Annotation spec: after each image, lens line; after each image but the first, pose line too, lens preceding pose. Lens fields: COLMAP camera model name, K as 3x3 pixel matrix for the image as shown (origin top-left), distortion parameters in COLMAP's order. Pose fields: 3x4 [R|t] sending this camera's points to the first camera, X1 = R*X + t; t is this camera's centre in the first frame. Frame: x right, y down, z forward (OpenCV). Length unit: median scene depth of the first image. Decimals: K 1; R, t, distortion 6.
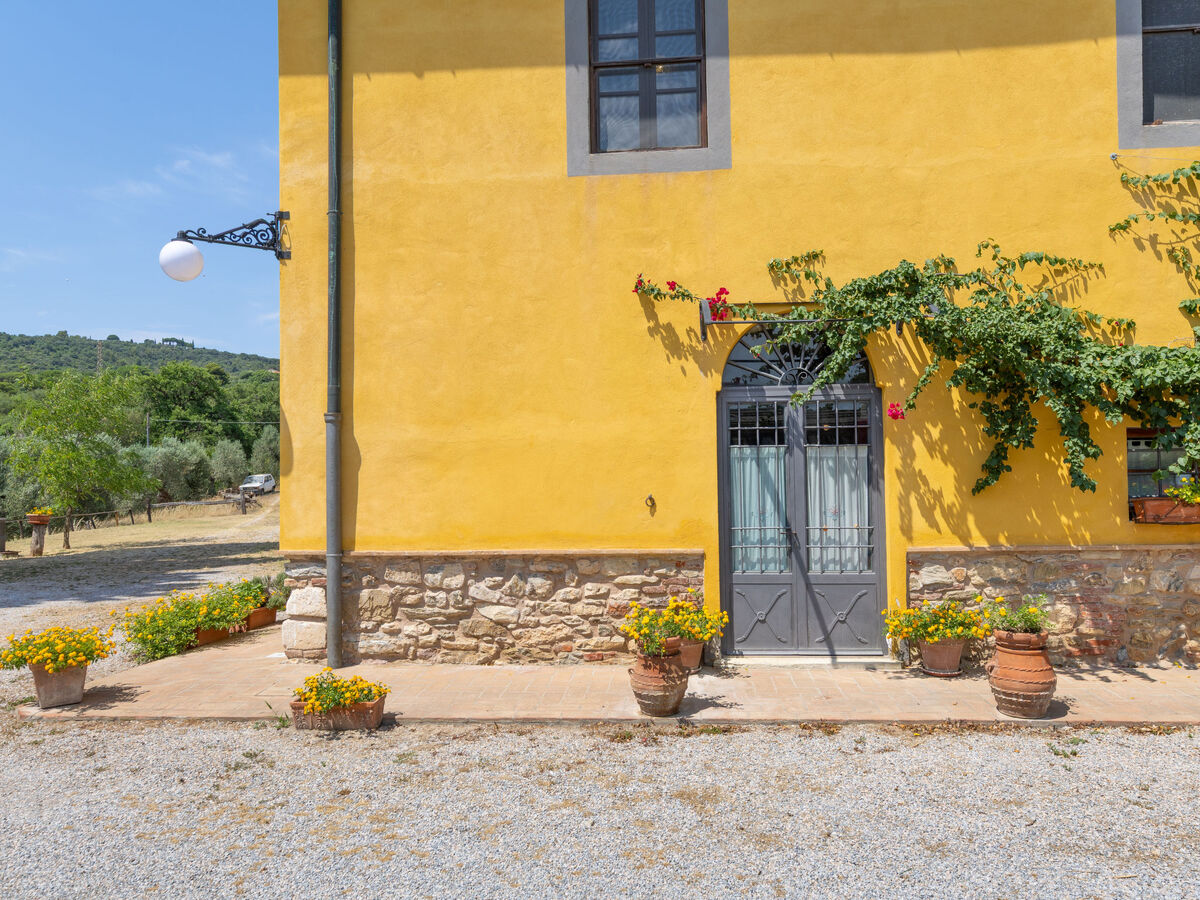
lens RADIAL K [[893.6, 0, 607.7], [0, 893.6, 448.1], [0, 0, 1]] dist [0.006792, -0.002178]
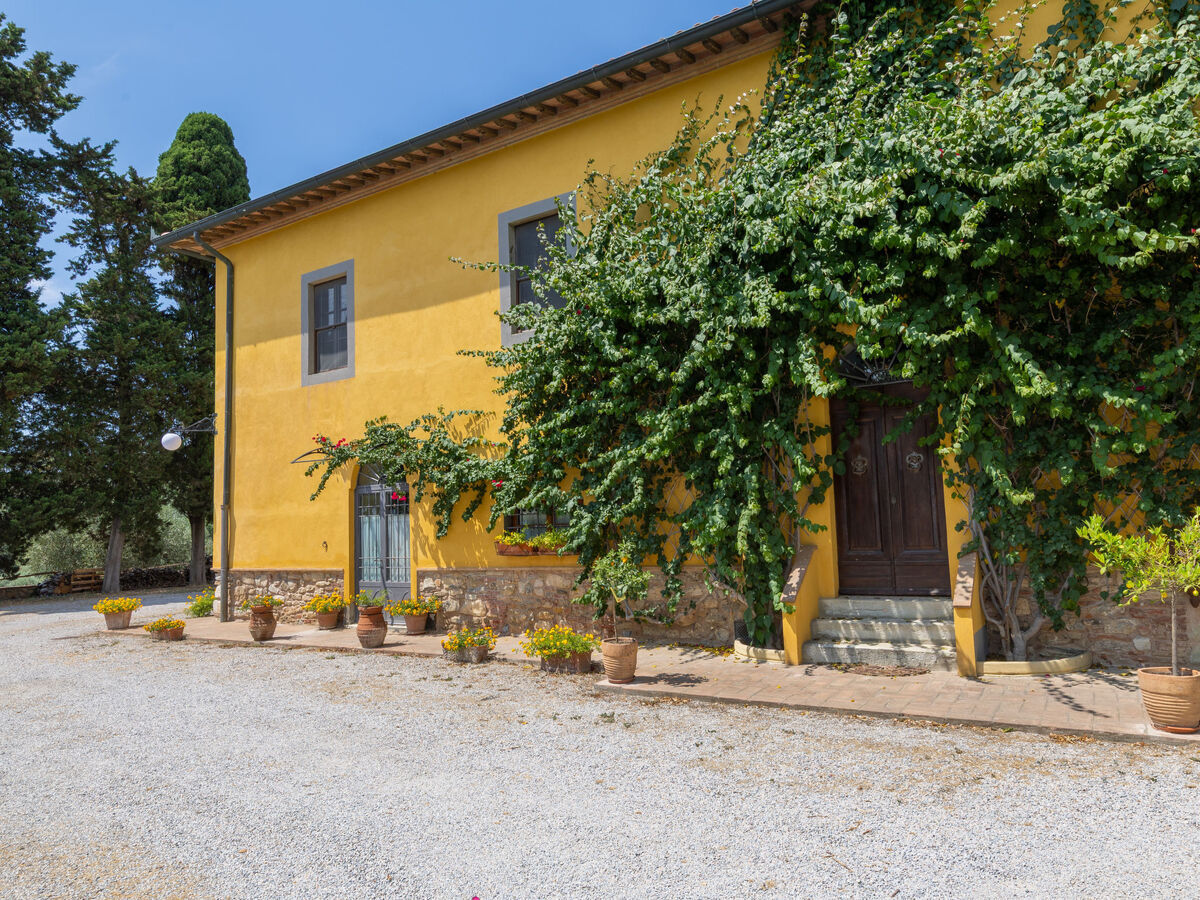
lens RADIAL K [[792.1, 0, 597.7], [0, 792.1, 454.1], [0, 0, 1]] dist [0.002968, -0.000381]
pose [[0.894515, -0.055324, -0.443601, 1.397761], [0.032986, 0.997776, -0.057922, -0.020044], [0.445819, 0.037179, 0.894351, -0.333593]]
